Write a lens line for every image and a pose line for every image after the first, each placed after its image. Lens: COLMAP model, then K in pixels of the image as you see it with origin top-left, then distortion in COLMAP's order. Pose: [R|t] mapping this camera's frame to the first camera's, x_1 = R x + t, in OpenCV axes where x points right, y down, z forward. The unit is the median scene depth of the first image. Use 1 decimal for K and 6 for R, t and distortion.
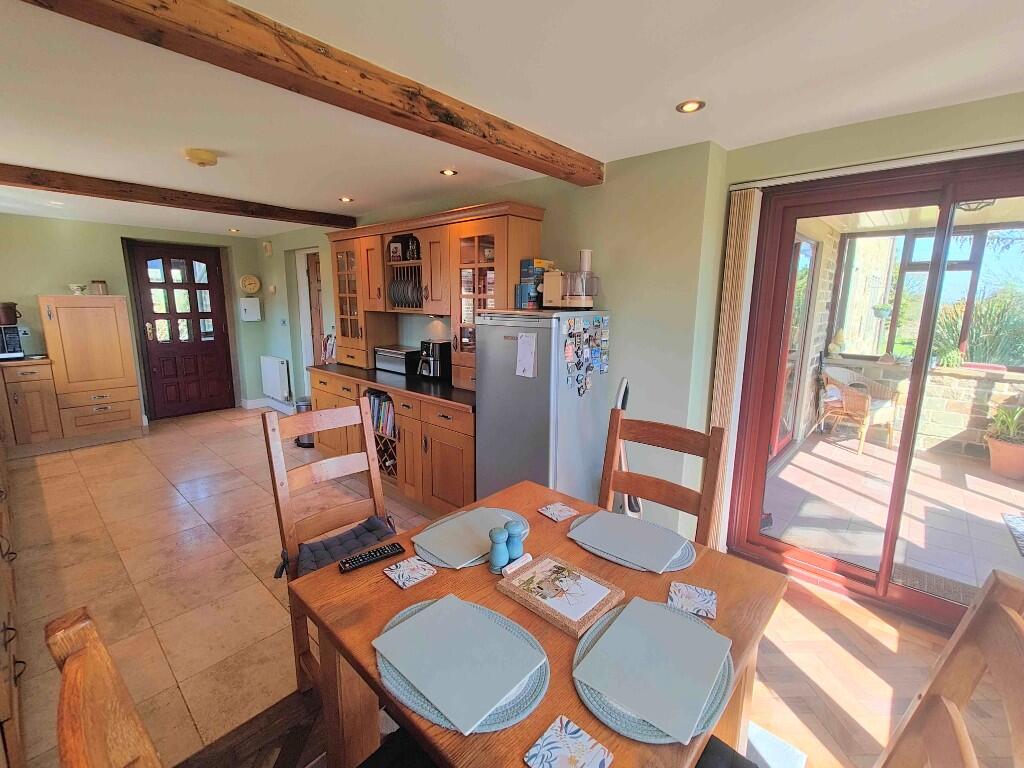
lens RADIAL K [[450.5, 0, 510.1], [0, 450.5, 382.1], [0, 0, 1]] dist [-0.000988, 0.000841]
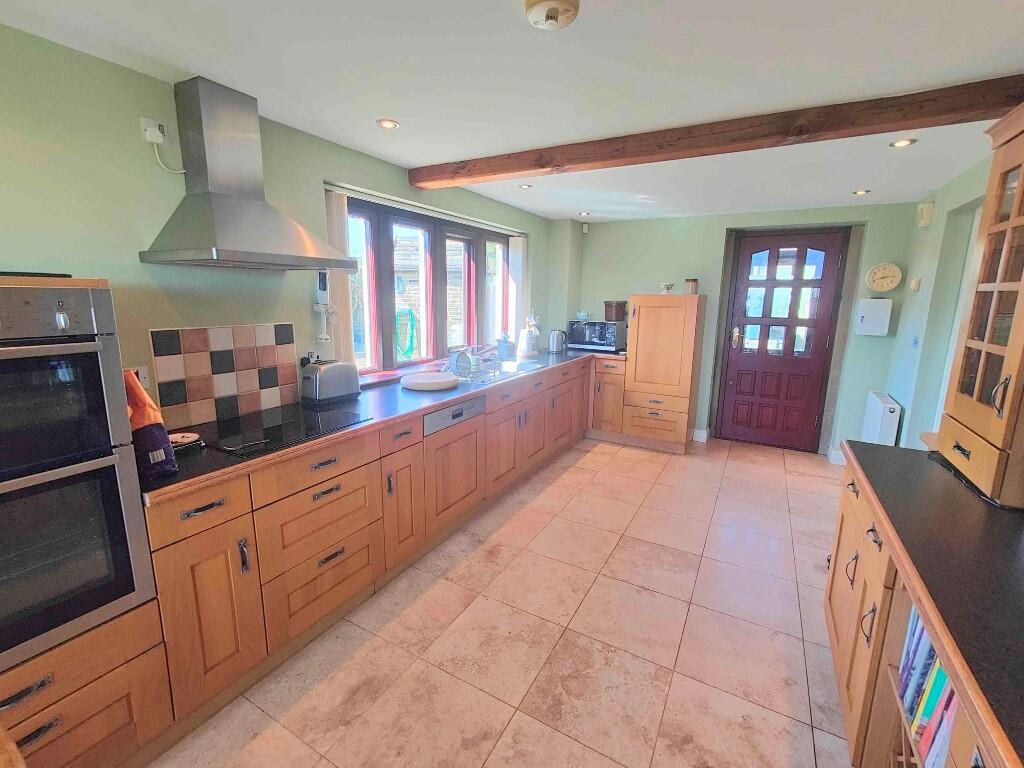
lens RADIAL K [[450.5, 0, 509.3], [0, 450.5, 379.9], [0, 0, 1]] dist [-0.000988, 0.000841]
pose [[0.218512, 0.174516, -0.960102, -0.063093], [-0.192050, 0.972327, 0.133029, -0.066521], [0.956749, 0.155319, 0.245981, 0.393773]]
